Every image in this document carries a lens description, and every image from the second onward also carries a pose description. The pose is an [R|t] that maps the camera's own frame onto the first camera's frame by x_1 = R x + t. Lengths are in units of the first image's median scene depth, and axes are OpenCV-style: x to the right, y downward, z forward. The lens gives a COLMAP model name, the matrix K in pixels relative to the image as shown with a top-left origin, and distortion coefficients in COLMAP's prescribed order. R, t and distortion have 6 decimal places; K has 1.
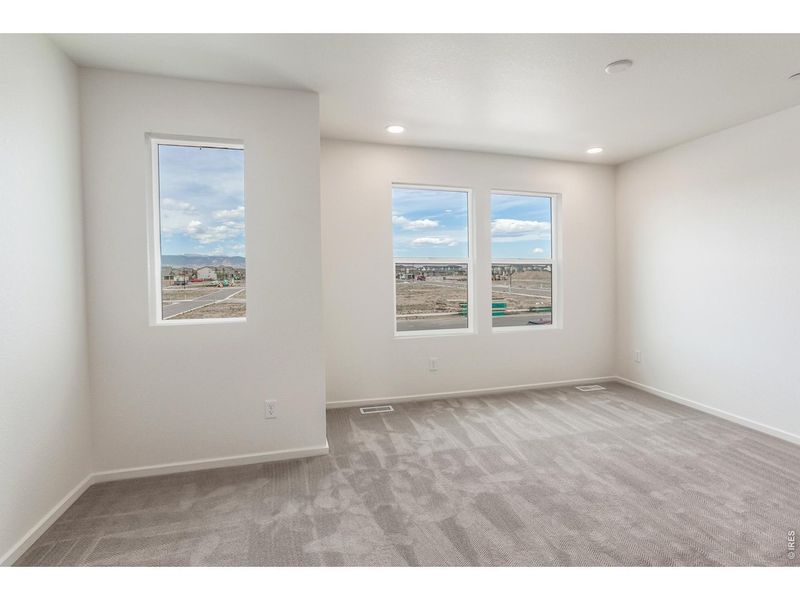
lens RADIAL K [[395.5, 0, 413.2], [0, 395.5, 257.6], [0, 0, 1]] dist [-0.003404, 0.000062]
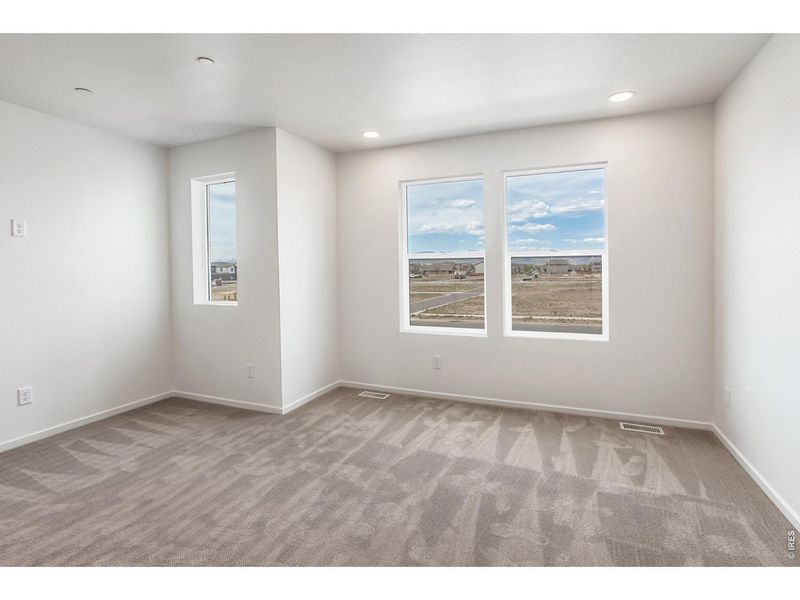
lens RADIAL K [[404.2, 0, 401.7], [0, 404.2, 255.8], [0, 0, 1]] dist [-0.009496, -0.000191]
pose [[0.773008, -0.025956, -0.633865, 0.702391], [0.032528, 0.999470, -0.001258, 0.005091], [0.633561, -0.019646, 0.773443, 0.201366]]
